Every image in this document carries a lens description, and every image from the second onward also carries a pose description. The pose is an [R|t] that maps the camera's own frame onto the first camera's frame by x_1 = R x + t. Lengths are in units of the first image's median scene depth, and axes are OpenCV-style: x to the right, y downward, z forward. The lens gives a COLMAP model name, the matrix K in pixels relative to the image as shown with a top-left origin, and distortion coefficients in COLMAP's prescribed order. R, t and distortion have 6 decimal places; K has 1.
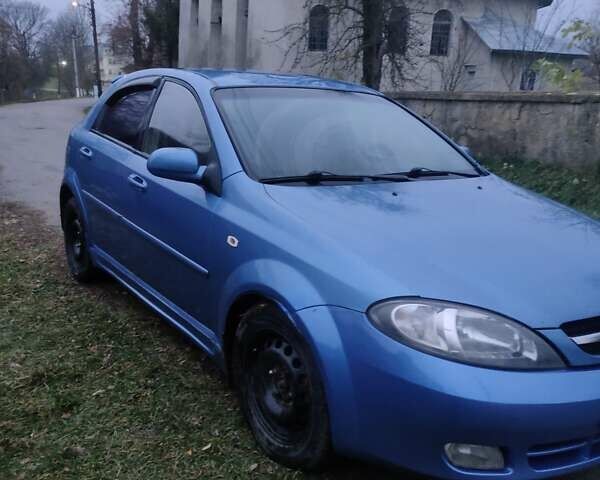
lens RADIAL K [[617.3, 0, 296.5], [0, 617.3, 242.3], [0, 0, 1]] dist [0.051286, -0.029507]
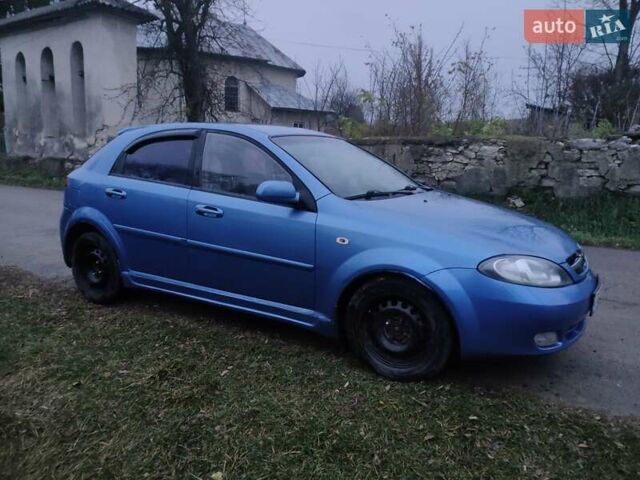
lens RADIAL K [[490.6, 0, 320.0], [0, 490.6, 240.0], [0, 0, 1]] dist [0.074387, -0.080864]
pose [[0.908893, -0.102244, 0.404301, -0.156219], [0.116613, 0.993116, -0.011003, 0.000781], [-0.400393, 0.057148, 0.914560, -0.008959]]
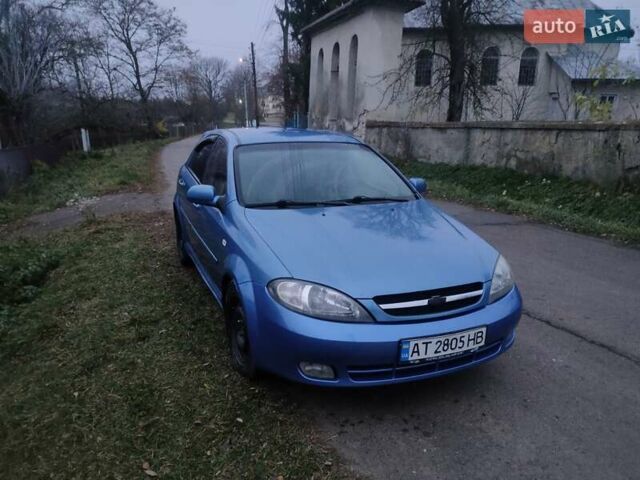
lens RADIAL K [[490.6, 0, 320.0], [0, 490.6, 240.0], [0, 0, 1]] dist [0.074387, -0.080864]
pose [[0.980480, 0.017574, -0.195834, 0.104143], [-0.016642, 0.999841, 0.006403, -0.005481], [0.195915, -0.003019, 0.980616, -0.064362]]
